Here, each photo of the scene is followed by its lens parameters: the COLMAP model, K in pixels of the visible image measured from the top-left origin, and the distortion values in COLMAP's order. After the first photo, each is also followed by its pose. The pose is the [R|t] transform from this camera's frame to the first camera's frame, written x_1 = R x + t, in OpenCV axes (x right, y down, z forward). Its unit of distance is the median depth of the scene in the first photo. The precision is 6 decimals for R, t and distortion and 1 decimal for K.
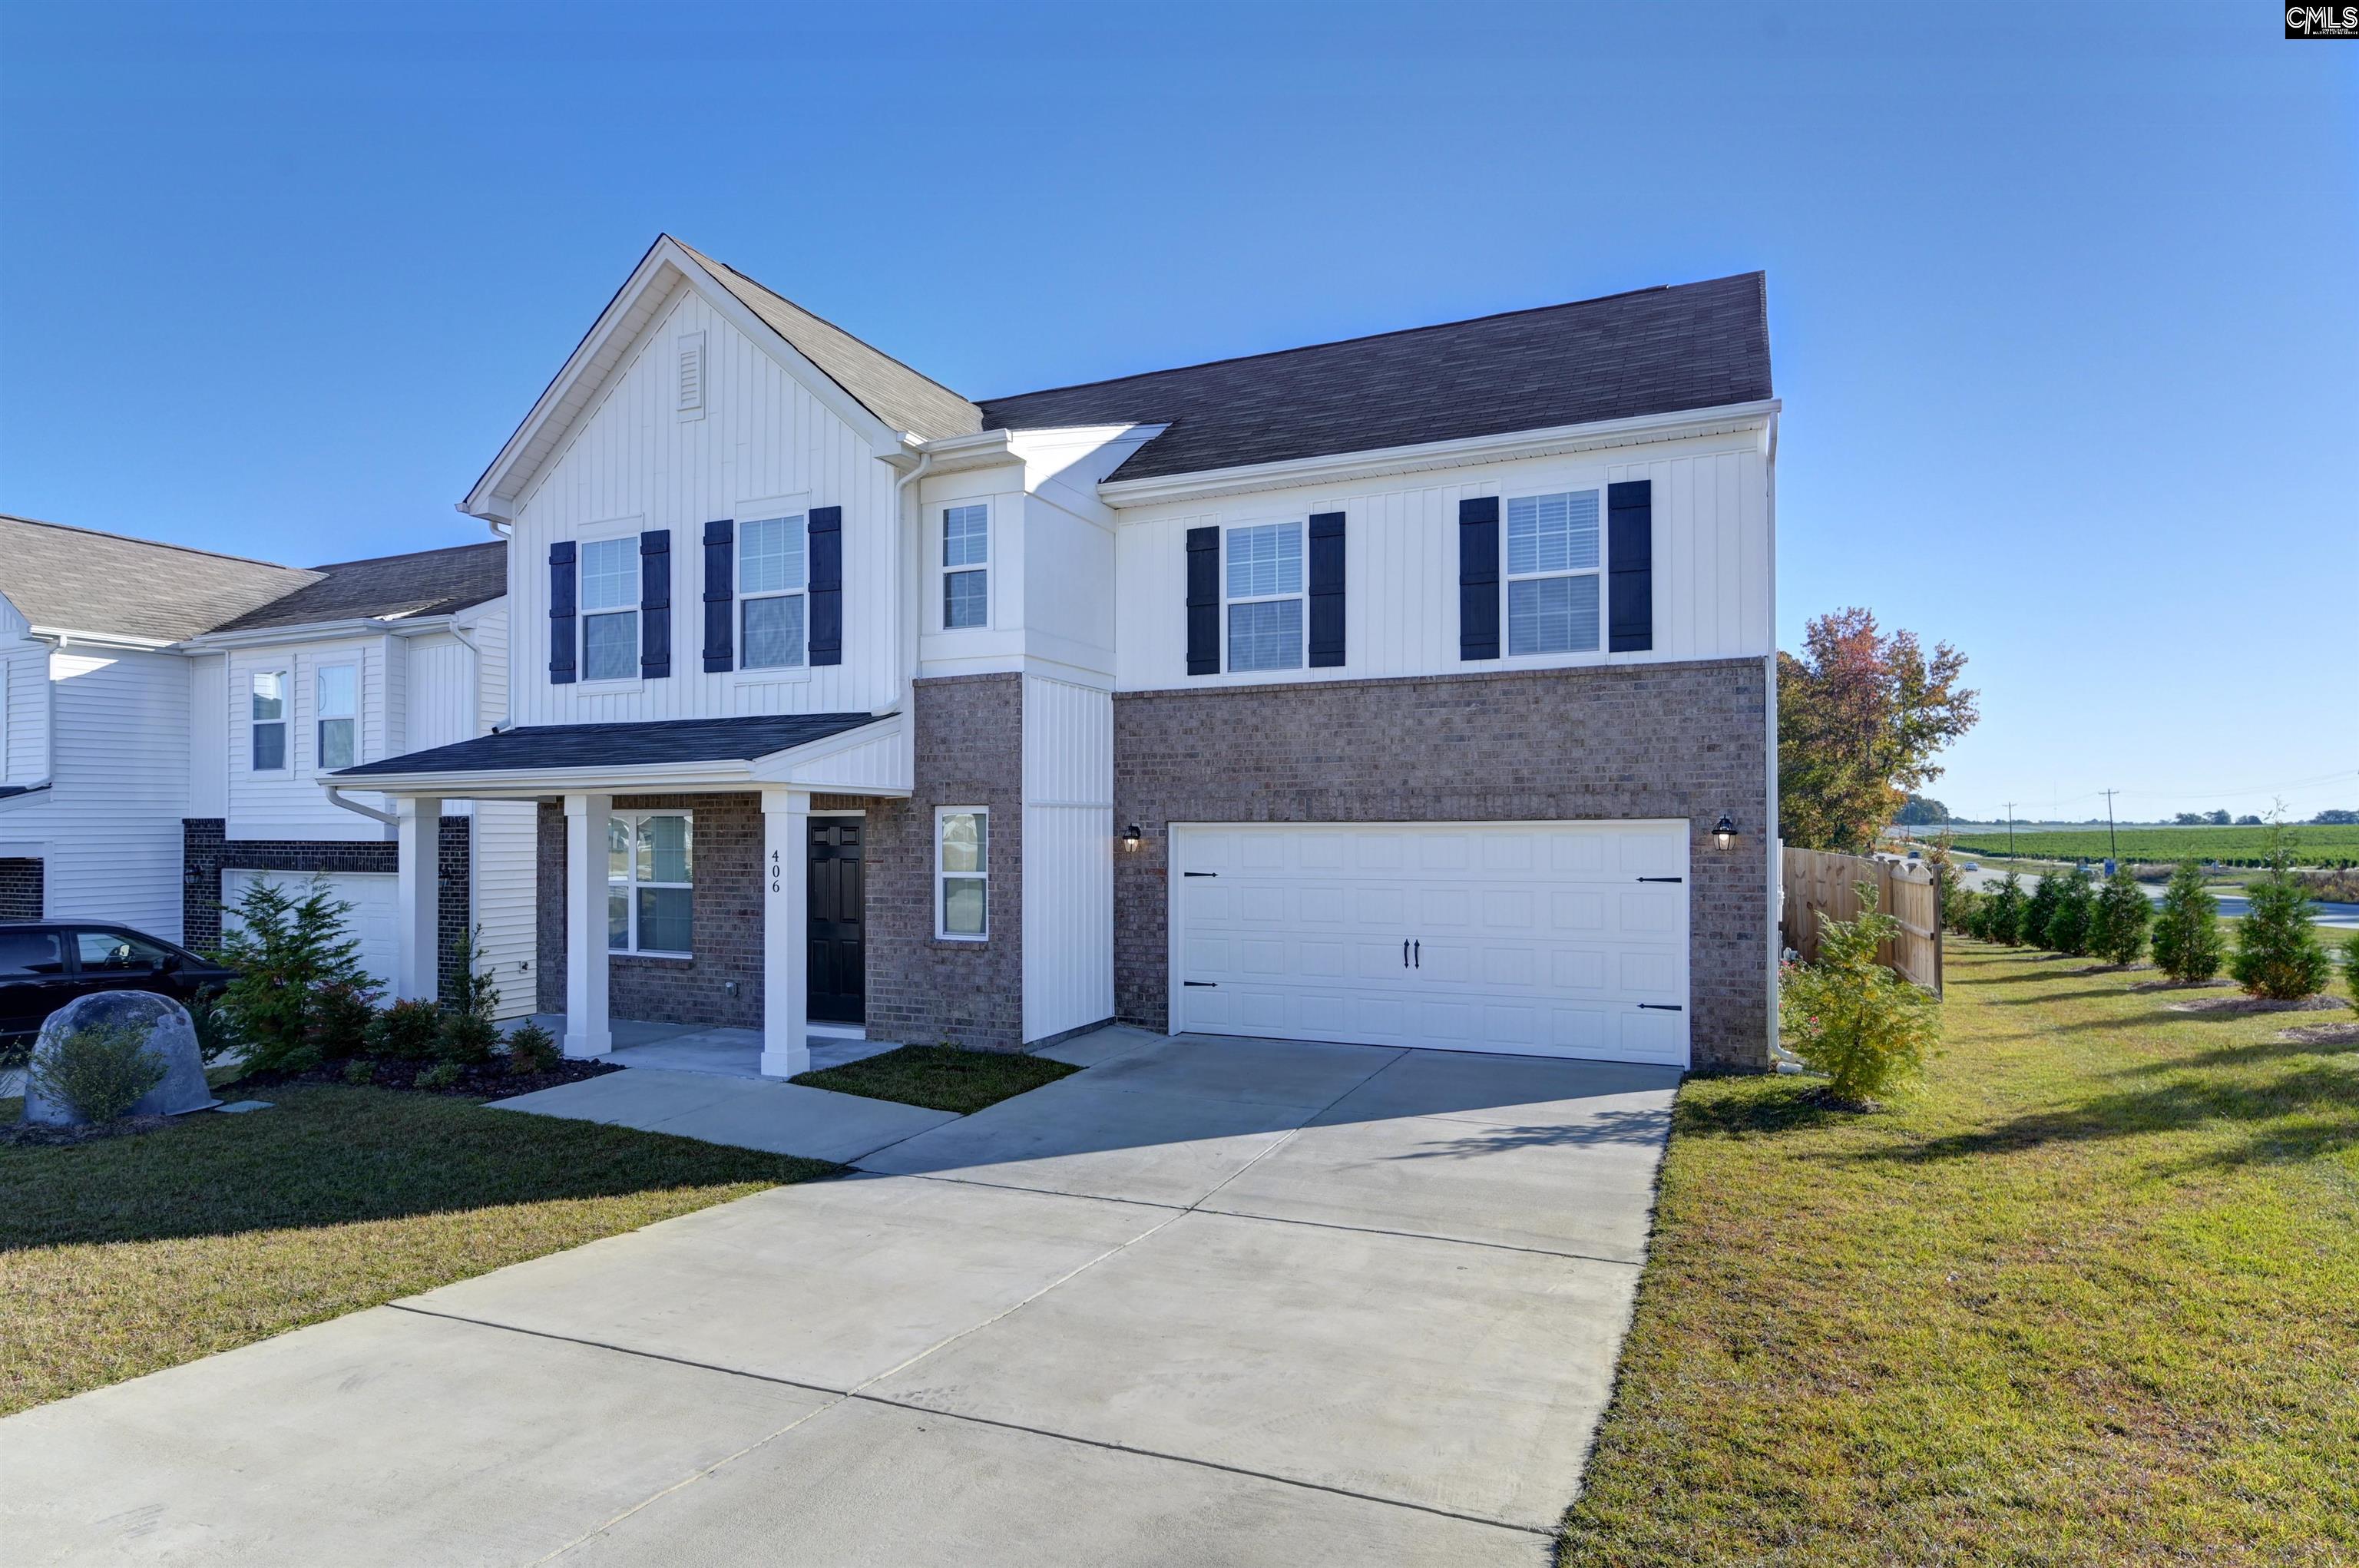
lens RADIAL K [[1309.3, 0, 1175.8], [0, 1309.3, 794.1], [0, 0, 1]] dist [0.016648, -0.009156]
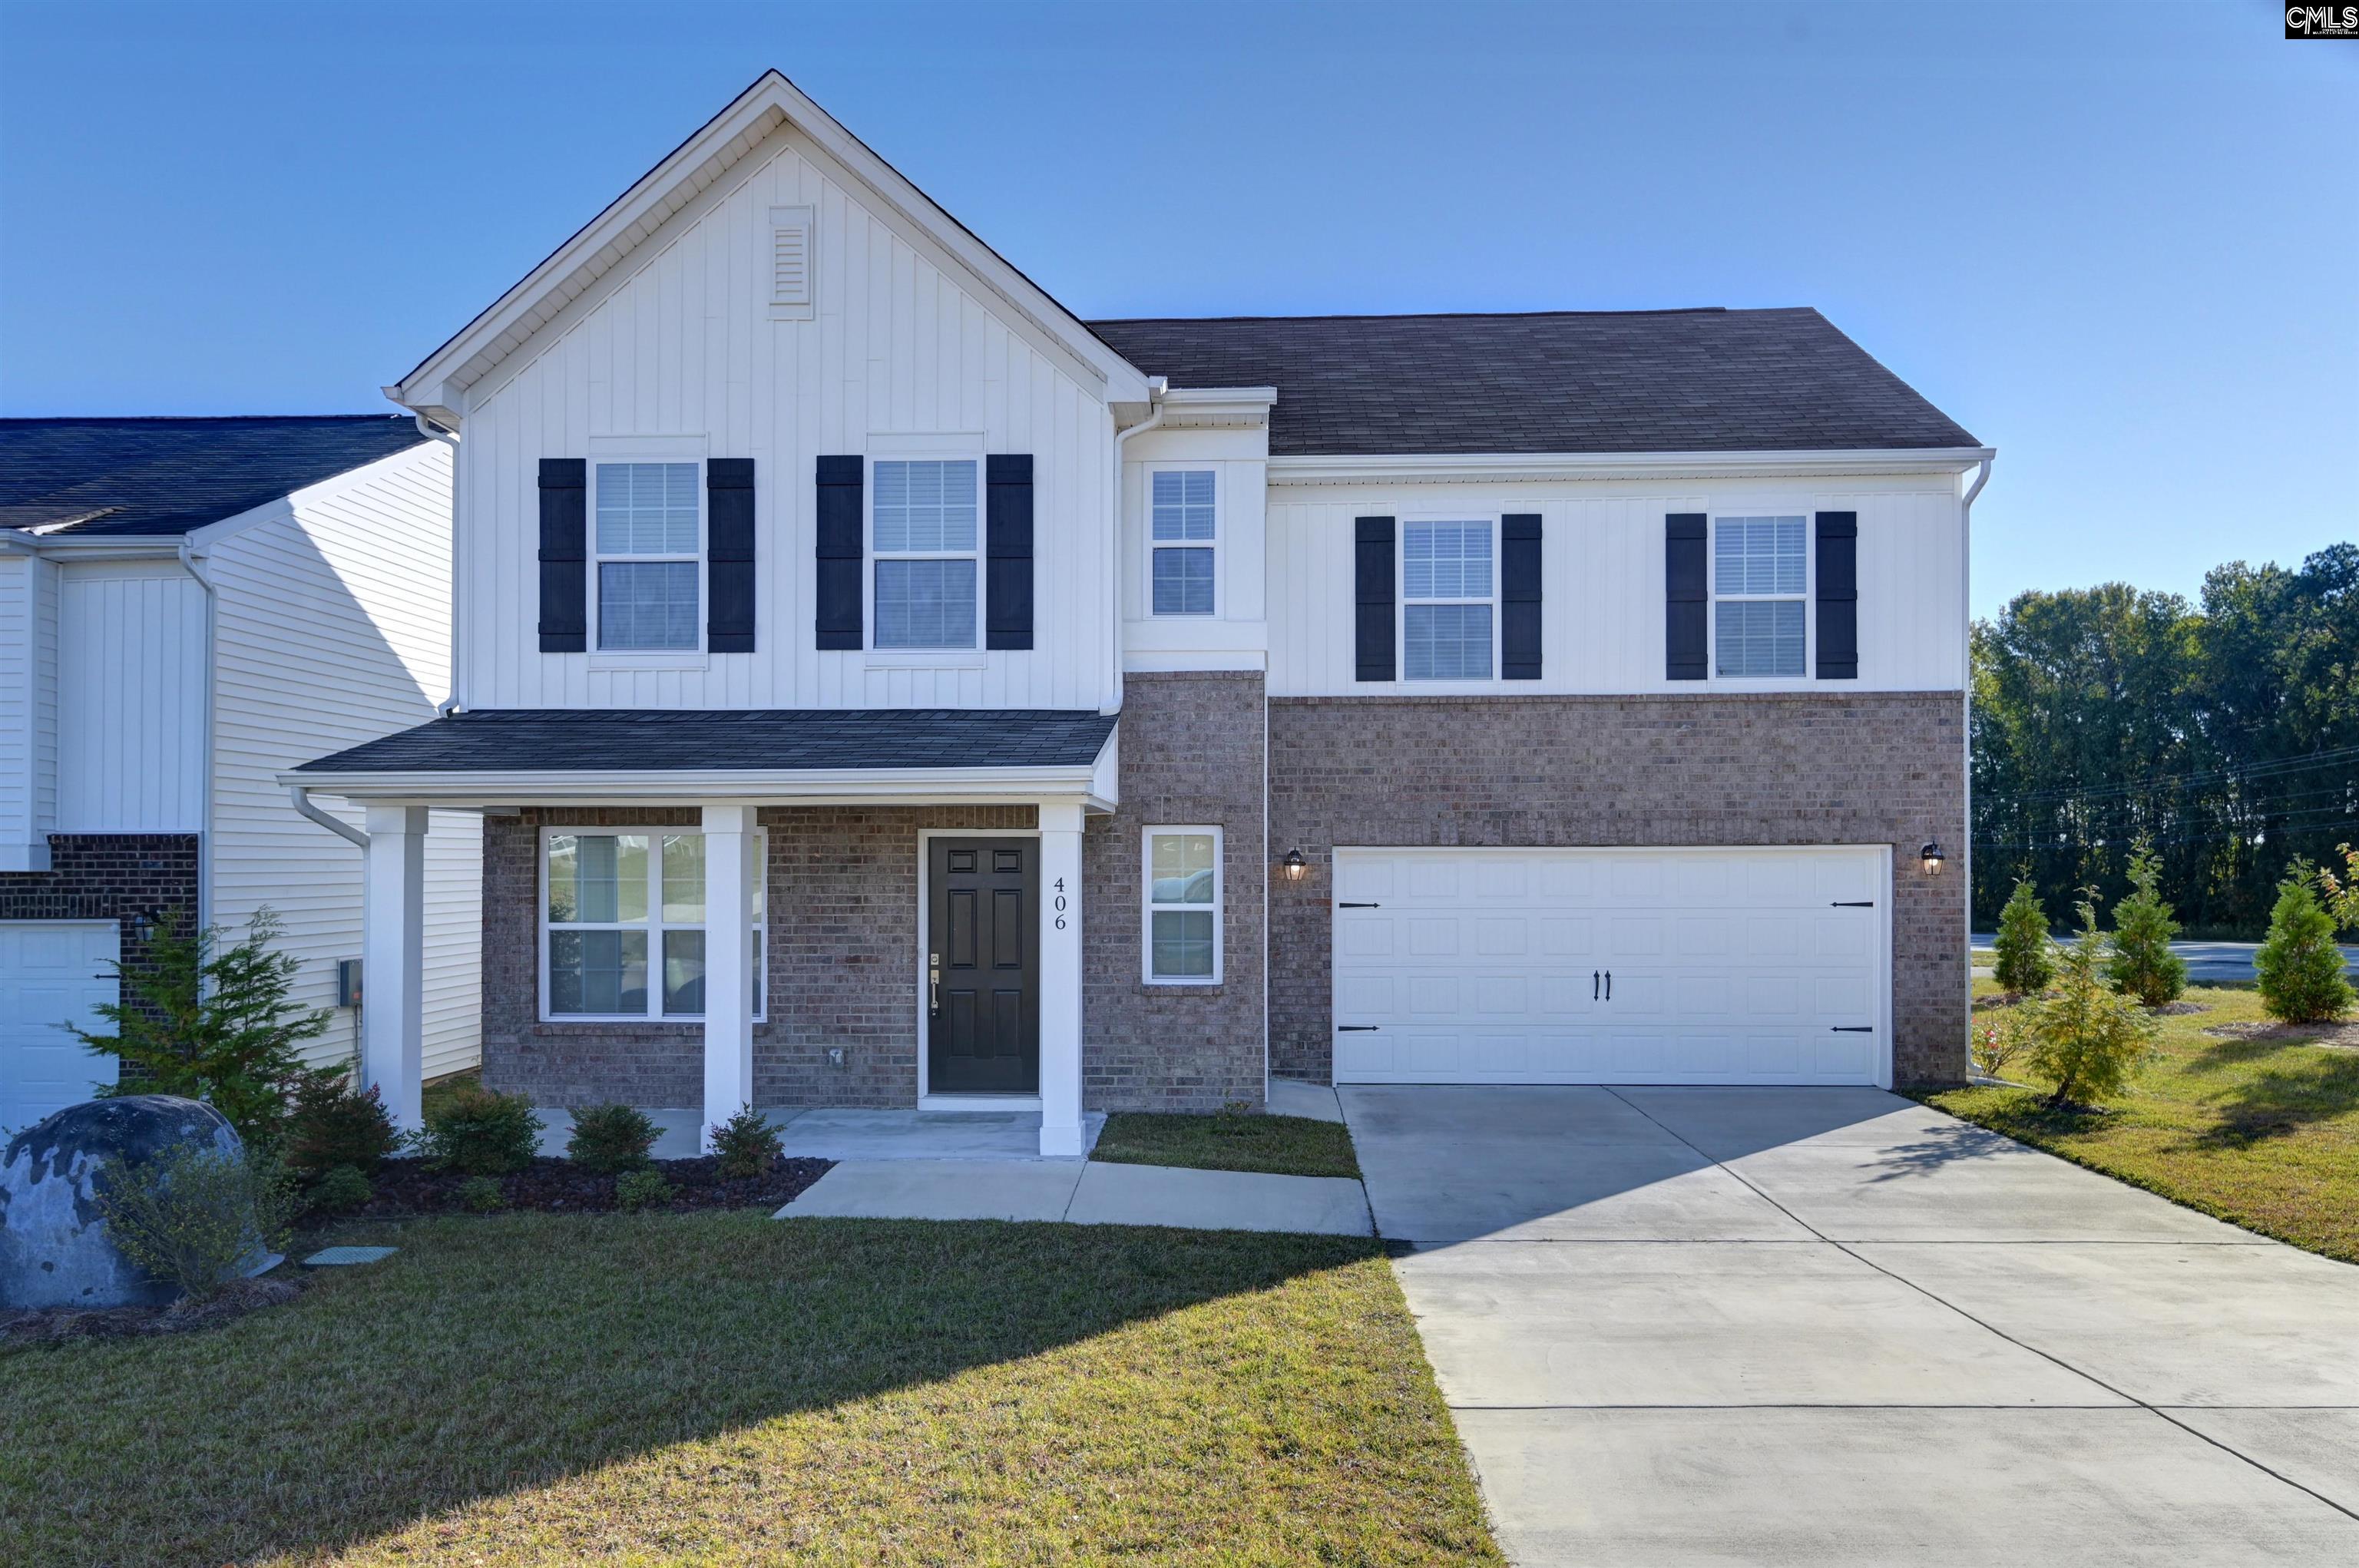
lens RADIAL K [[1566.8, 0, 1225.9], [0, 1566.8, 817.0], [0, 0, 1]] dist [0.037290, -0.012283]
pose [[0.922133, 0.011476, 0.386703, -0.522520], [-0.011535, 0.999931, -0.002169, 0.005391], [-0.386701, -0.002461, 0.922202, 0.056039]]
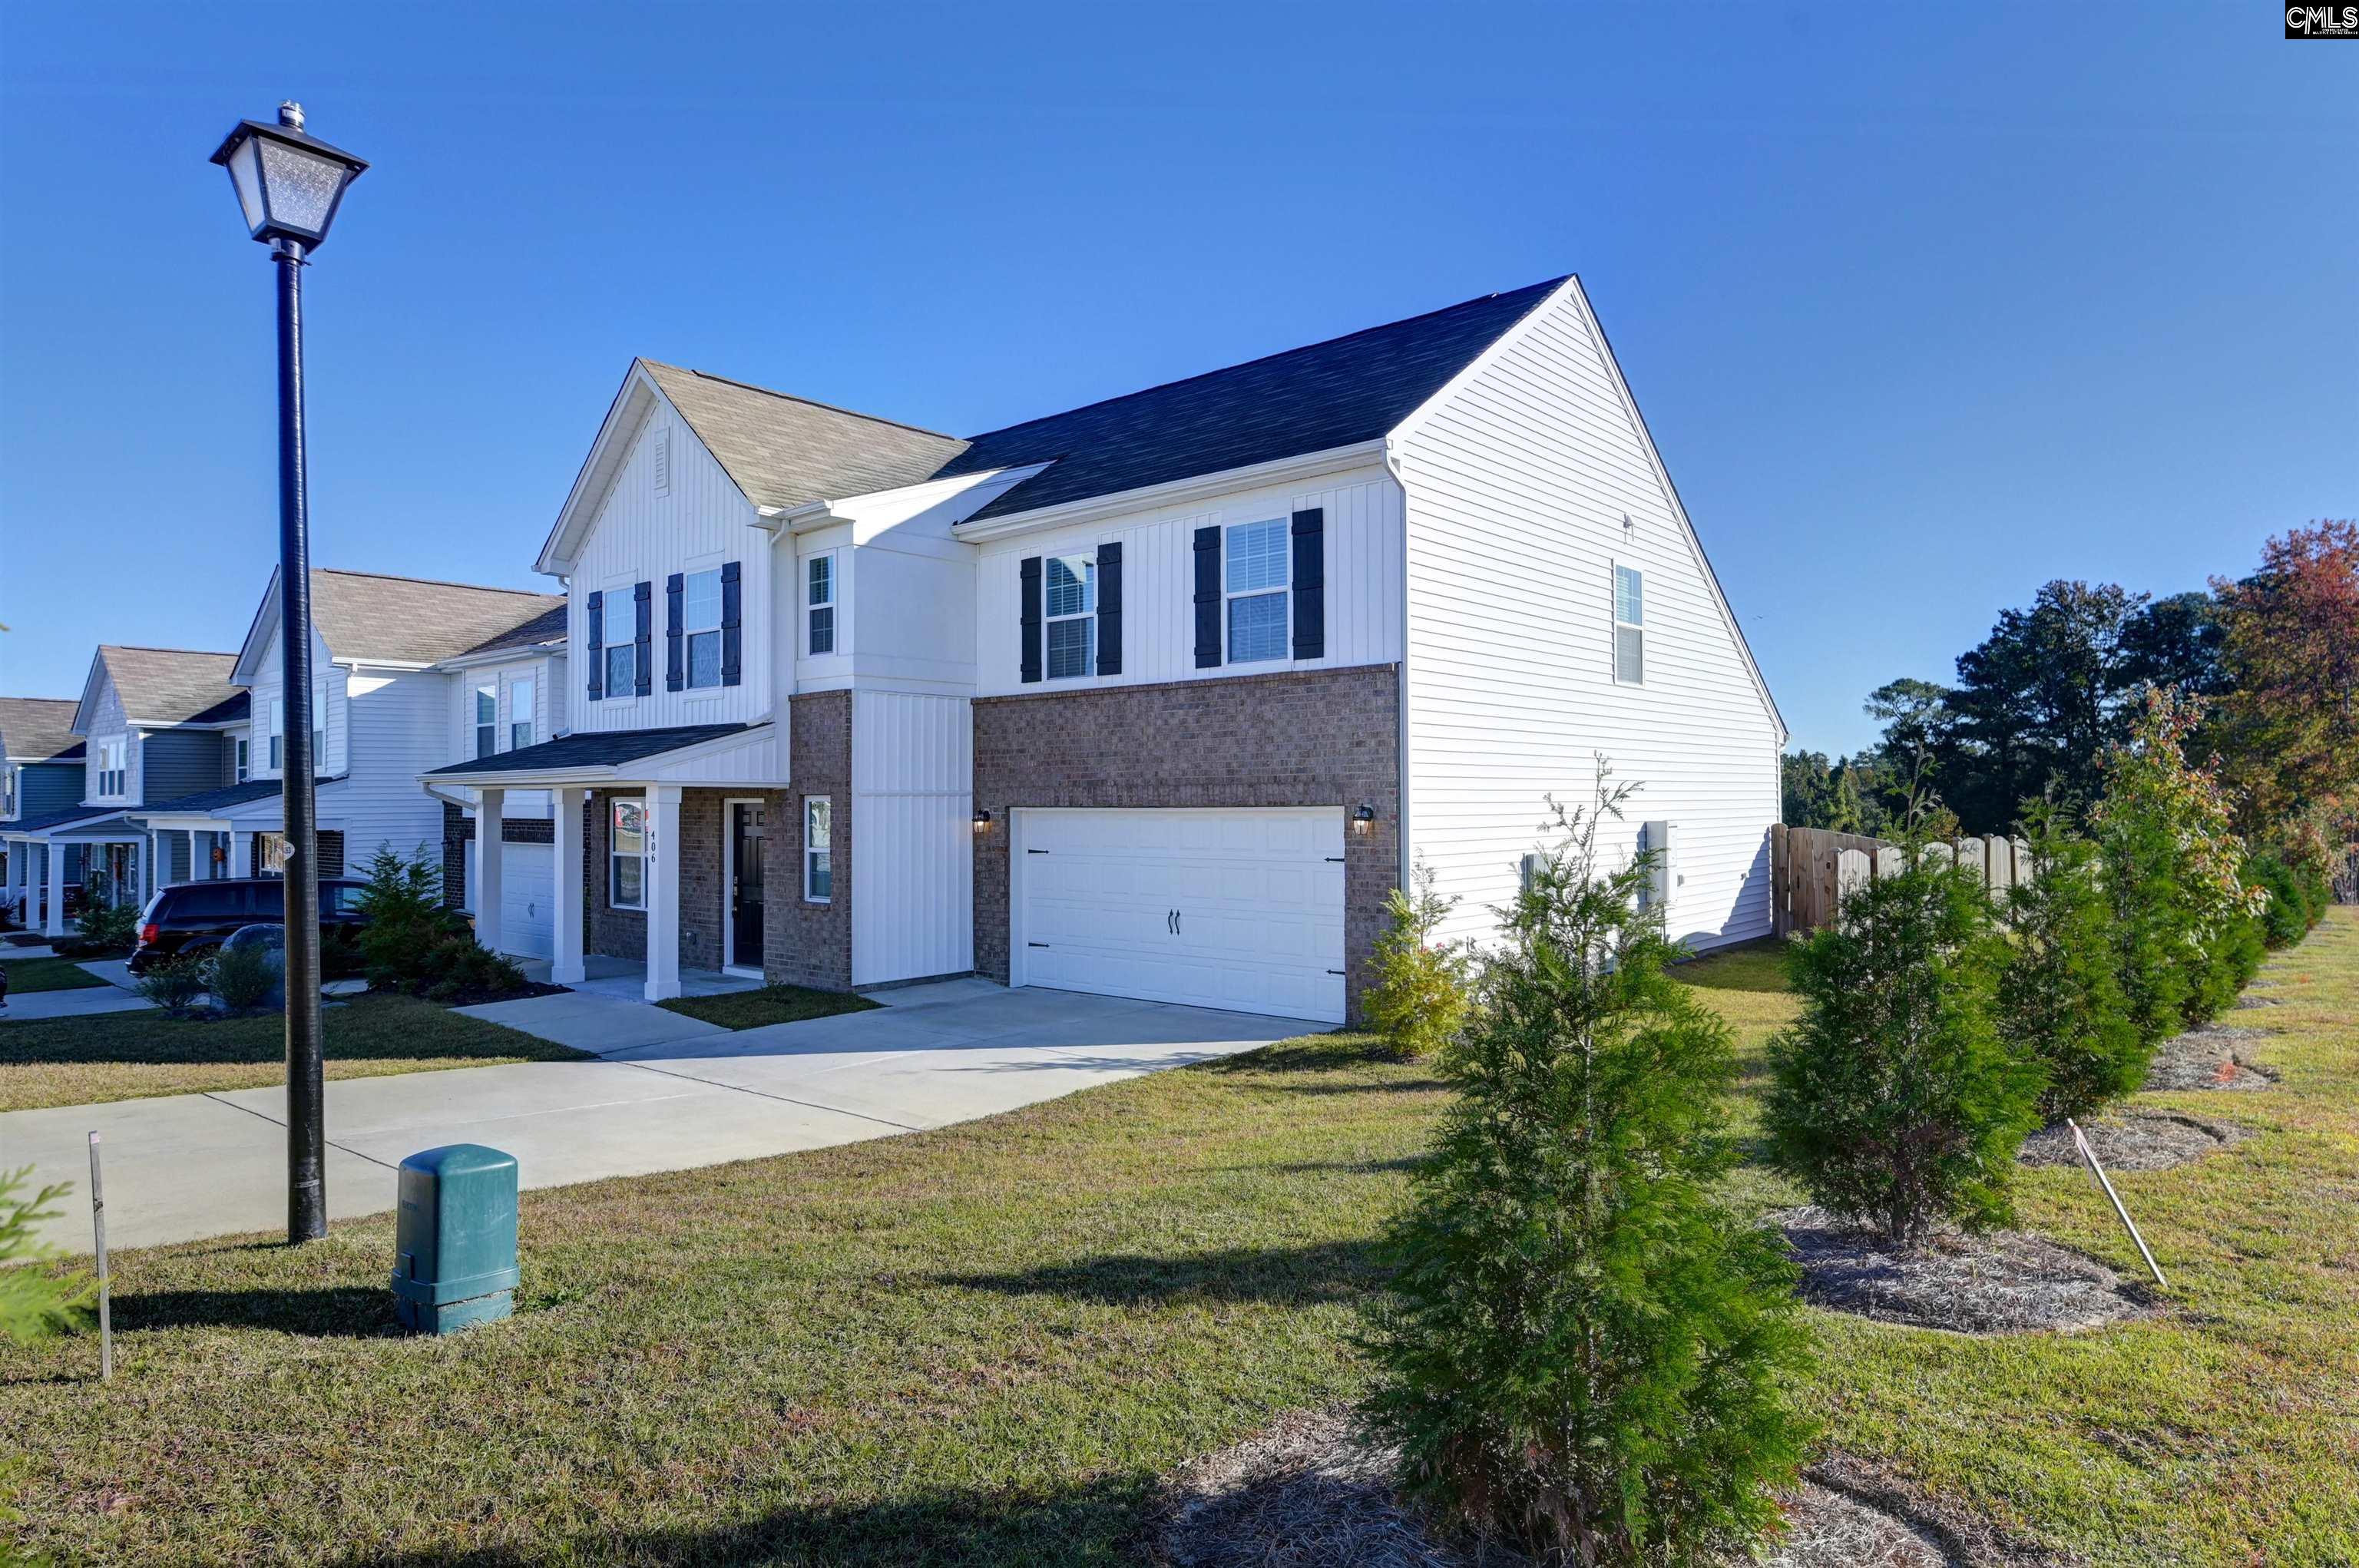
lens RADIAL K [[1433.6, 0, 1164.0], [0, 1433.6, 743.2], [0, 0, 1]] dist [0.020067, -0.001928]
pose [[0.953020, -0.013319, -0.302614, 0.565093], [0.010006, 0.999872, -0.012497, -0.020175], [0.302741, 0.008882, 0.953031, -0.211670]]
